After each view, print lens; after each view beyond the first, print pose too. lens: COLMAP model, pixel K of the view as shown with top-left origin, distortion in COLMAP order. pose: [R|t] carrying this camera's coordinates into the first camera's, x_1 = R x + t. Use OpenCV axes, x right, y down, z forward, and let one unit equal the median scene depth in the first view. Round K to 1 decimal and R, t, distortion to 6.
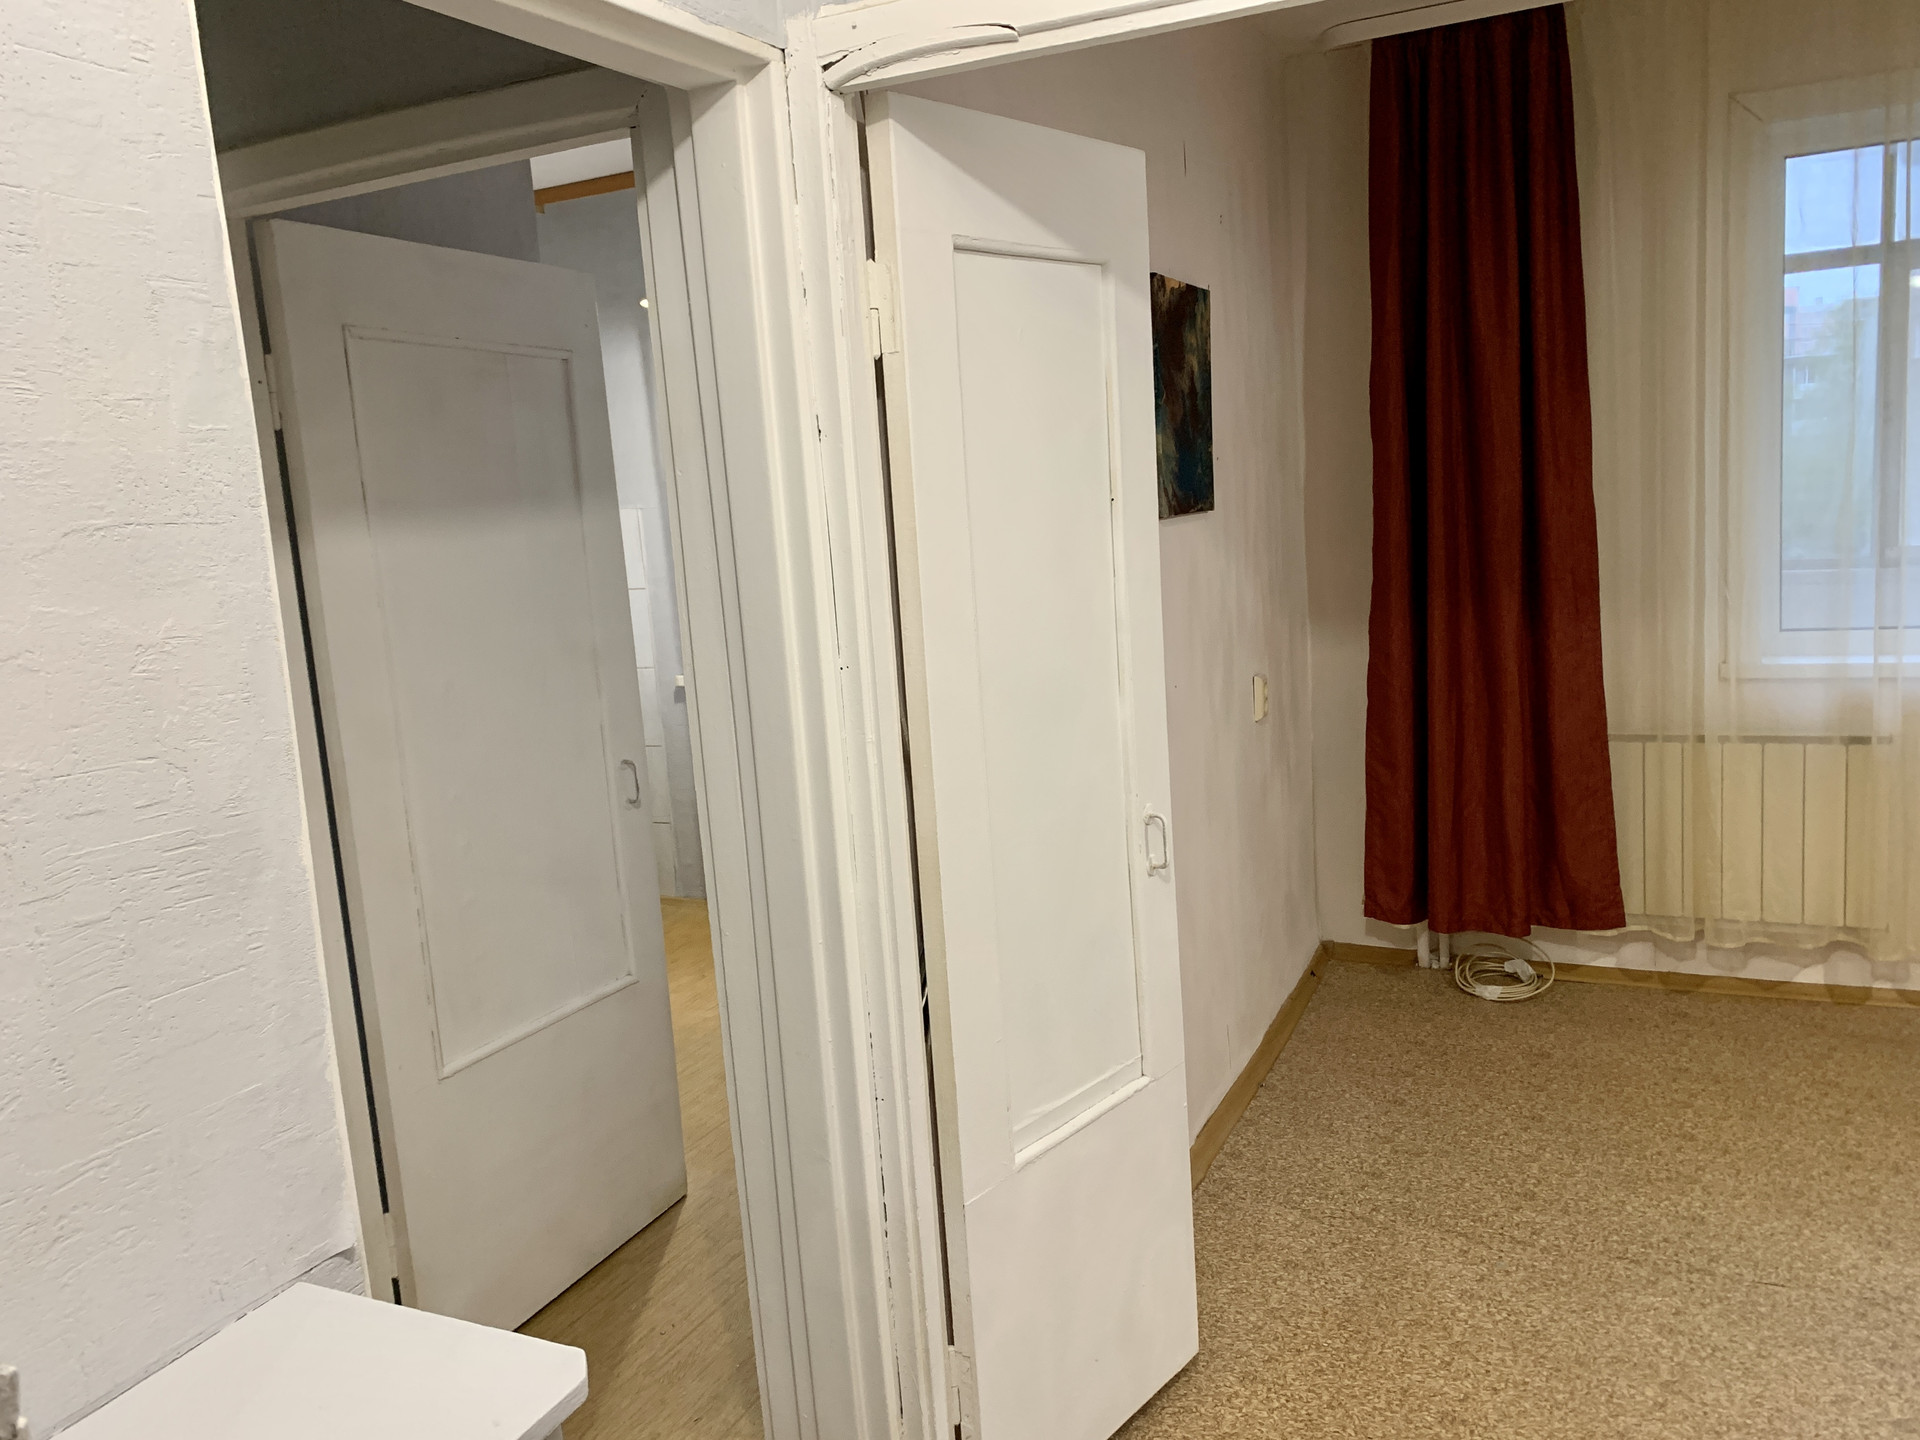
lens RADIAL K [[1480.4, 0, 954.3], [0, 1480.4, 707.5], [0, 0, 1]] dist [0.013600, -0.004593]
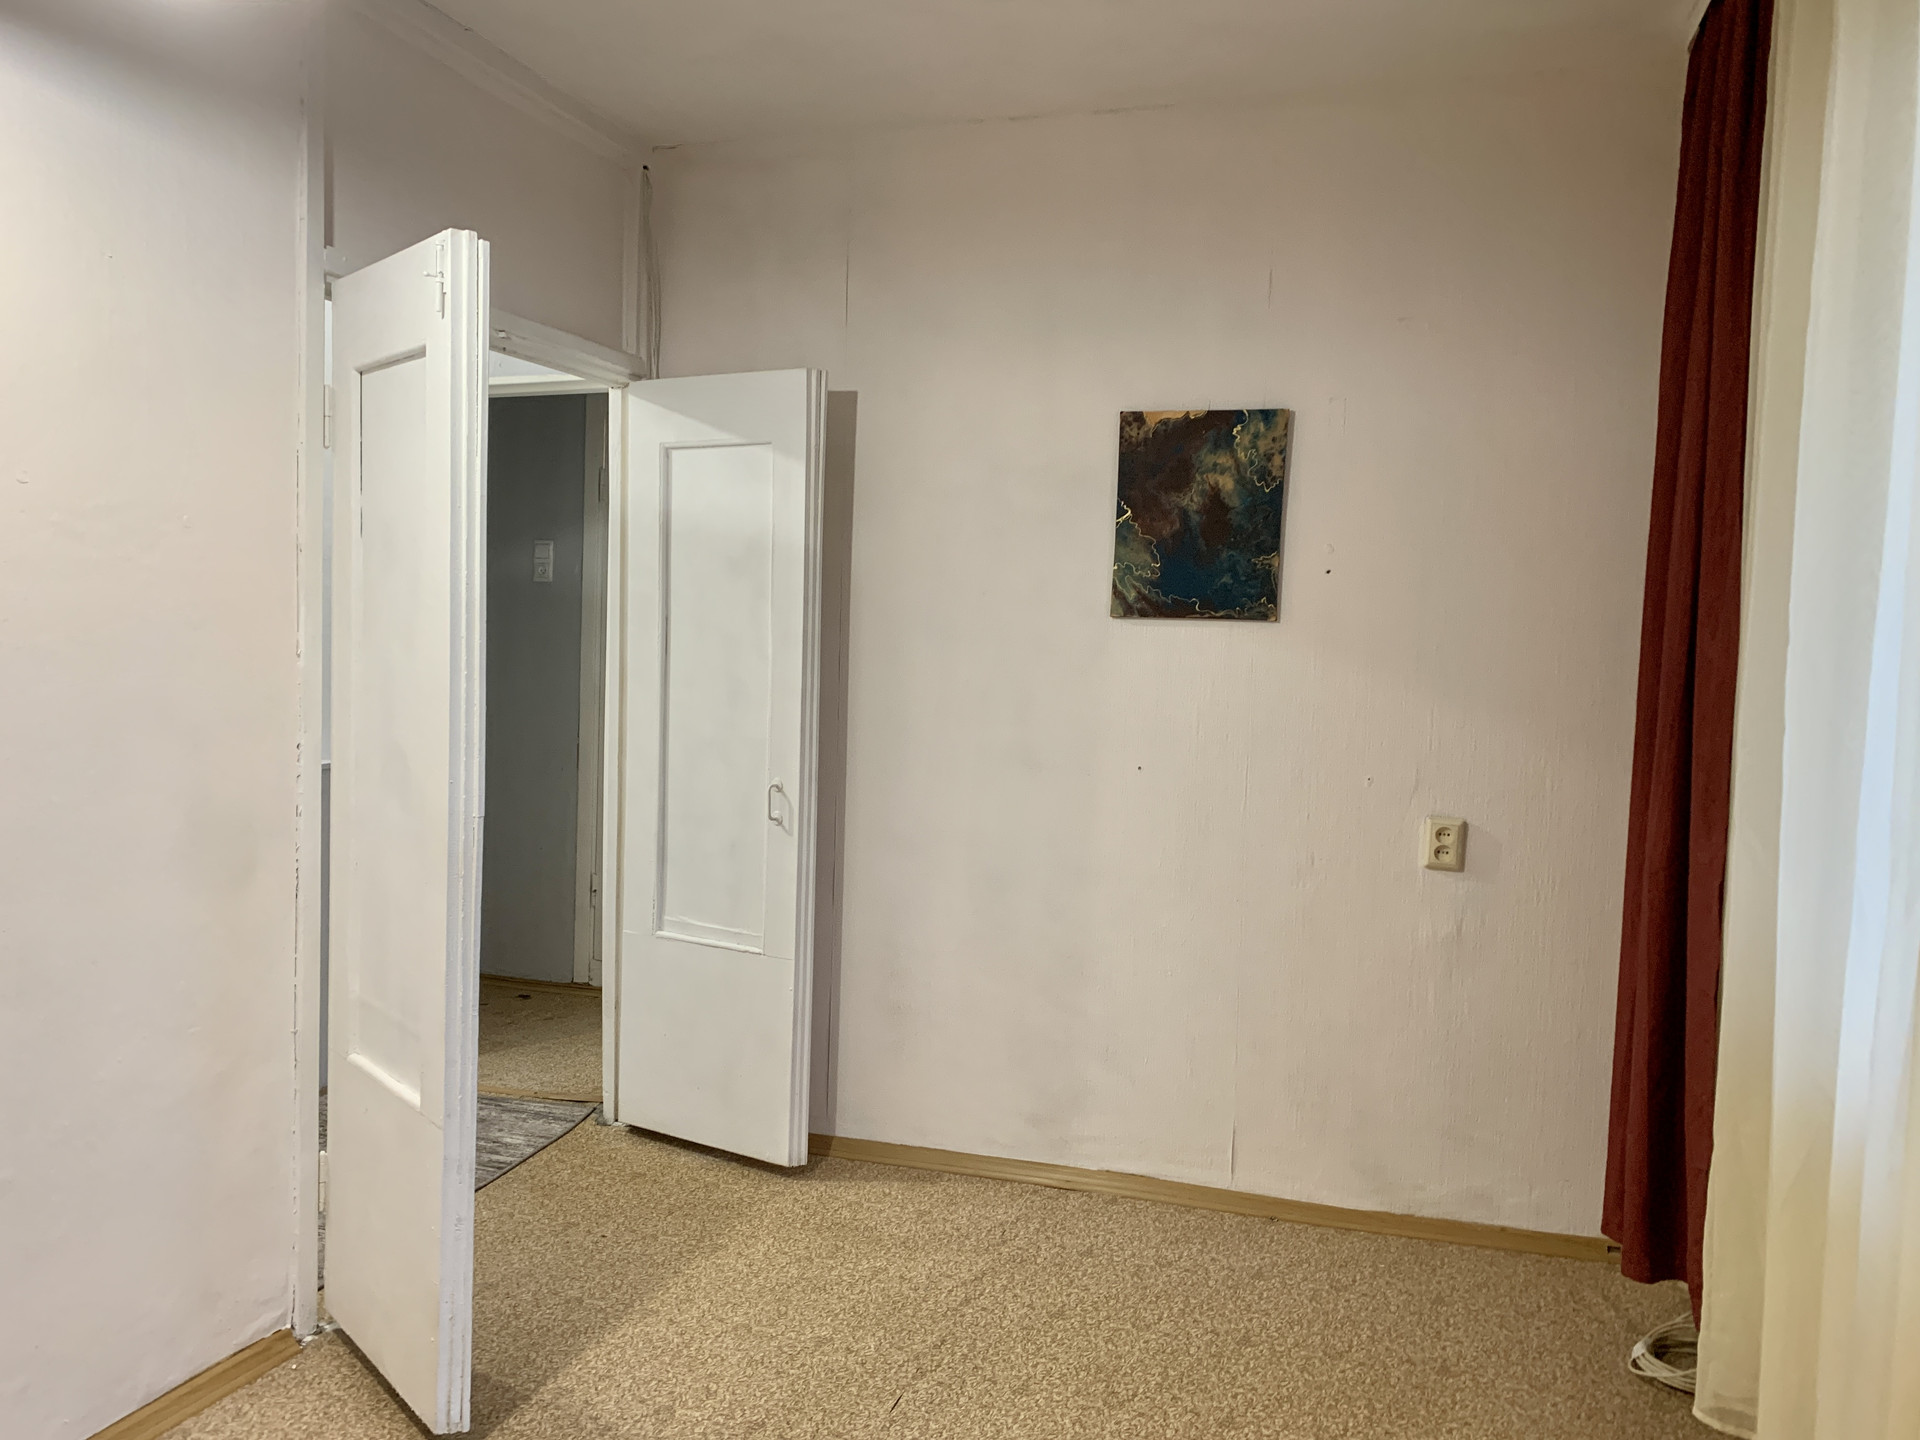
lens RADIAL K [[1480.4, 0, 954.3], [0, 1480.4, 707.5], [0, 0, 1]] dist [0.013600, -0.004593]
pose [[0.126929, 0.118795, -0.984772, 1.281272], [-0.184820, 0.978249, 0.094187, -0.143110], [0.974541, 0.170050, 0.146124, 0.711209]]
